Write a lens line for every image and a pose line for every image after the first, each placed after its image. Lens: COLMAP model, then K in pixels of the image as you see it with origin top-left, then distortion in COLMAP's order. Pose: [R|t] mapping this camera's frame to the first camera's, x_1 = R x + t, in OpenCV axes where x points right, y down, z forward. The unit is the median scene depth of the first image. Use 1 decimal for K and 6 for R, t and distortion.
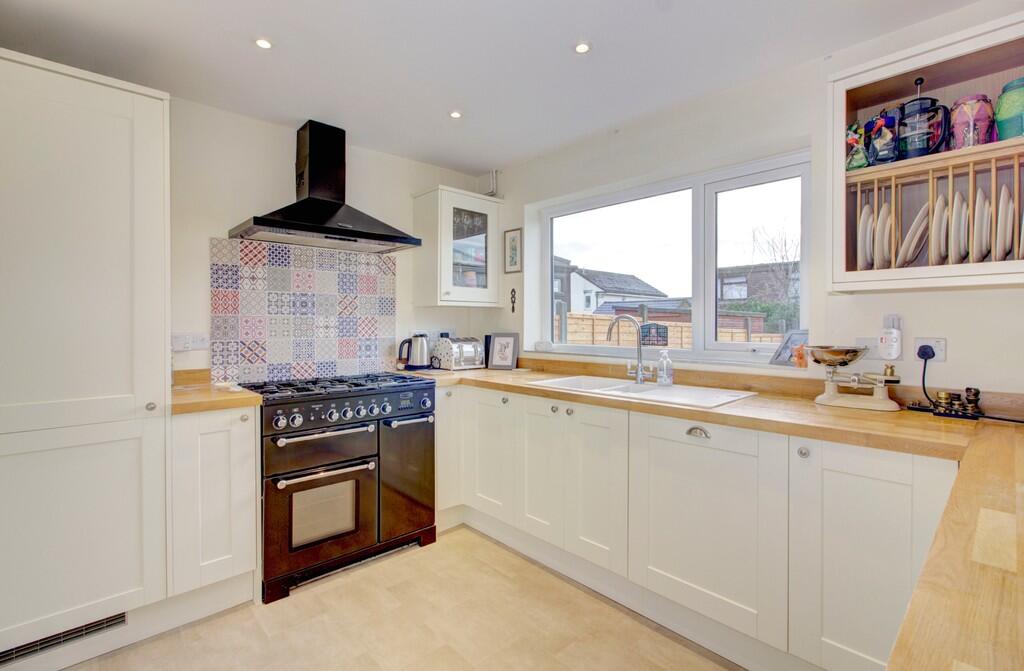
lens RADIAL K [[467.6, 0, 512.5], [0, 467.6, 332.8], [0, 0, 1]] dist [0.001550, 0.000735]
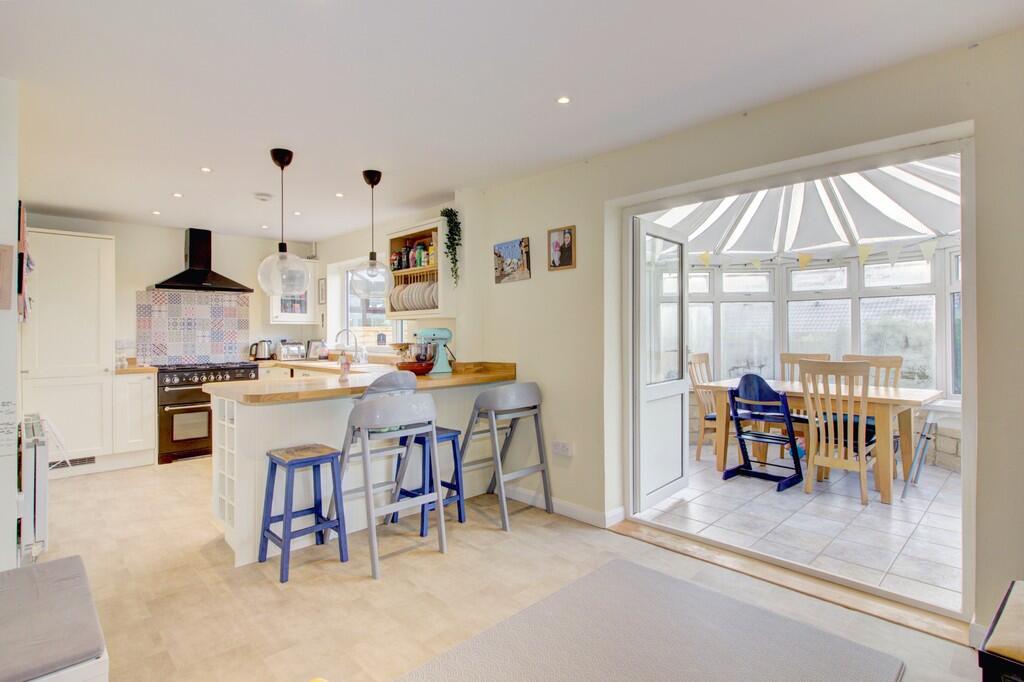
lens RADIAL K [[498.4, 0, 512.1], [0, 498.4, 337.2], [0, 0, 1]] dist [-0.003008, -0.001087]
pose [[0.999540, -0.006616, 0.029596, 0.799102], [0.006992, 0.999896, -0.012616, 0.025452], [-0.029509, 0.012818, 0.999482, -1.043303]]
